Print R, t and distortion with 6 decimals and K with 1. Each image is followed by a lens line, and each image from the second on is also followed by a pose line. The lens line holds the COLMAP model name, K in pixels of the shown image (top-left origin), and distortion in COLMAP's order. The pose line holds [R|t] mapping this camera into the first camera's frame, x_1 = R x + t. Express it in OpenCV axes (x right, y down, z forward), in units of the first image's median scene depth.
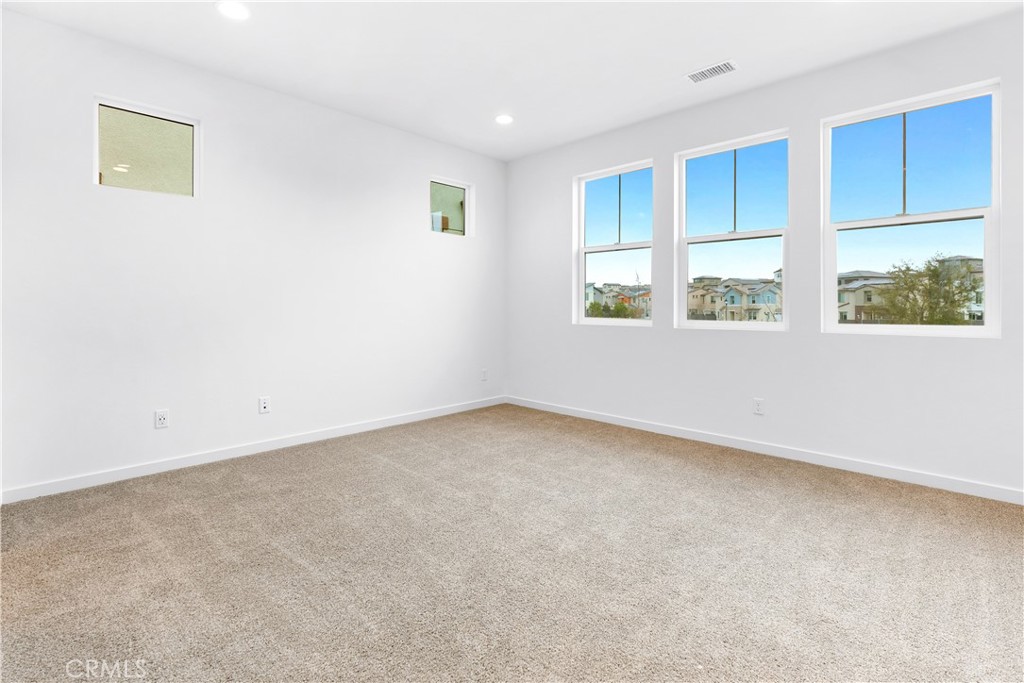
lens RADIAL K [[480.3, 0, 518.1], [0, 480.3, 305.6], [0, 0, 1]] dist [-0.001632, 0.000153]
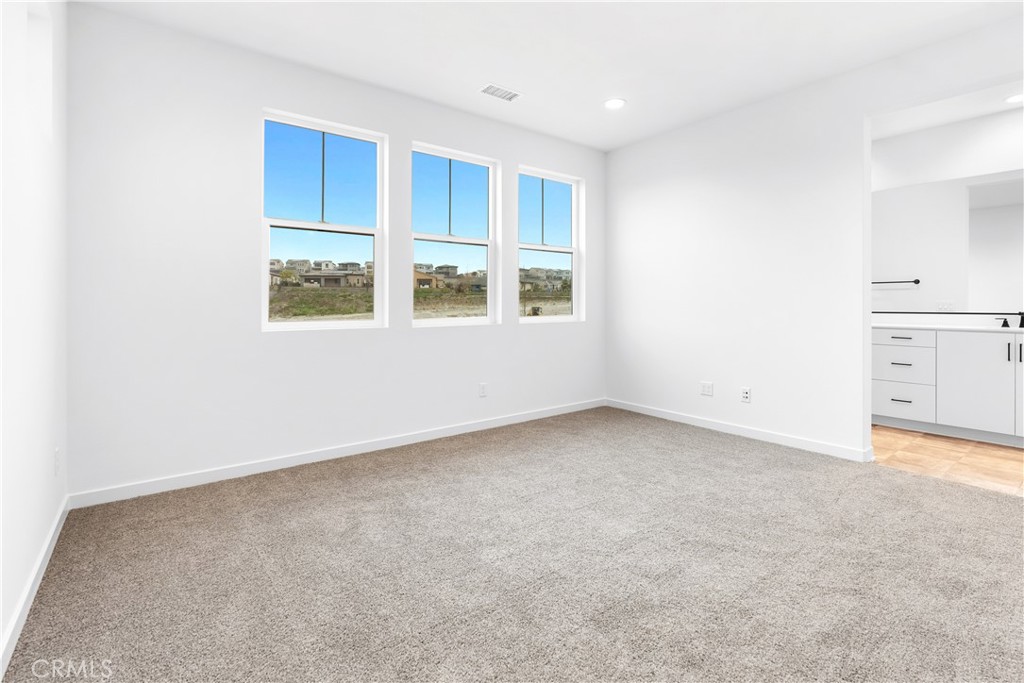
lens RADIAL K [[480.3, 0, 518.1], [0, 480.3, 305.6], [0, 0, 1]] dist [-0.001632, 0.000153]
pose [[0.141404, -0.007097, 0.989927, -0.555416], [0.001275, 0.999975, 0.006987, -0.001838], [-0.989951, 0.000274, 0.141410, 0.650969]]
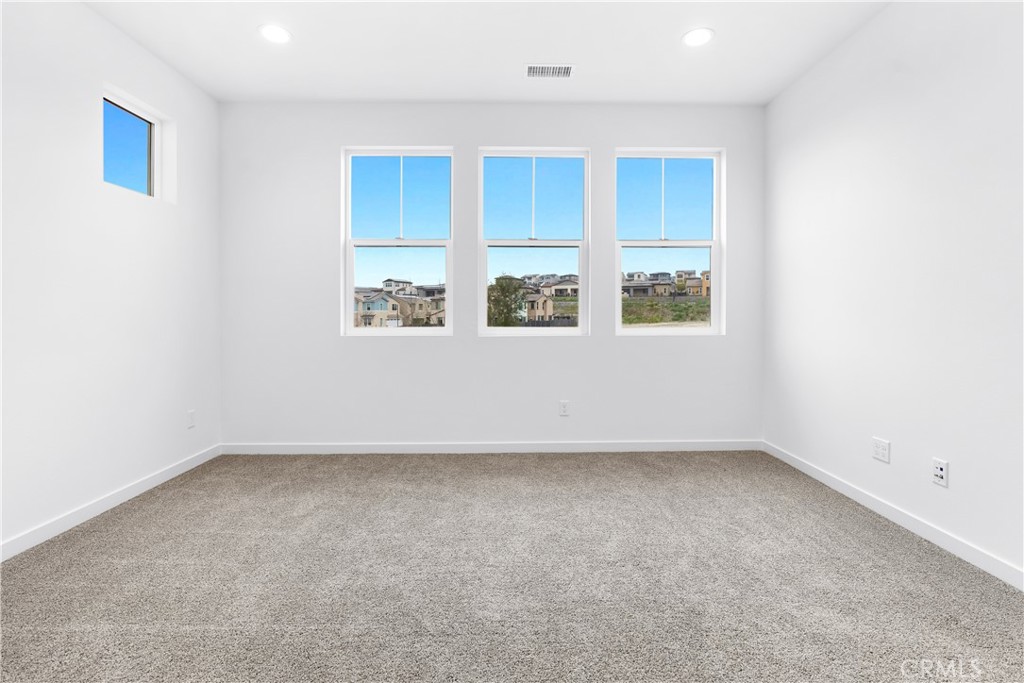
lens RADIAL K [[474.0, 0, 518.2], [0, 474.0, 315.0], [0, 0, 1]] dist [-0.004175, -0.000365]
pose [[0.707328, -0.006733, 0.706853, -0.259459], [0.002825, 0.999974, 0.006698, 0.000299], [-0.706879, -0.002741, 0.707329, 0.295266]]
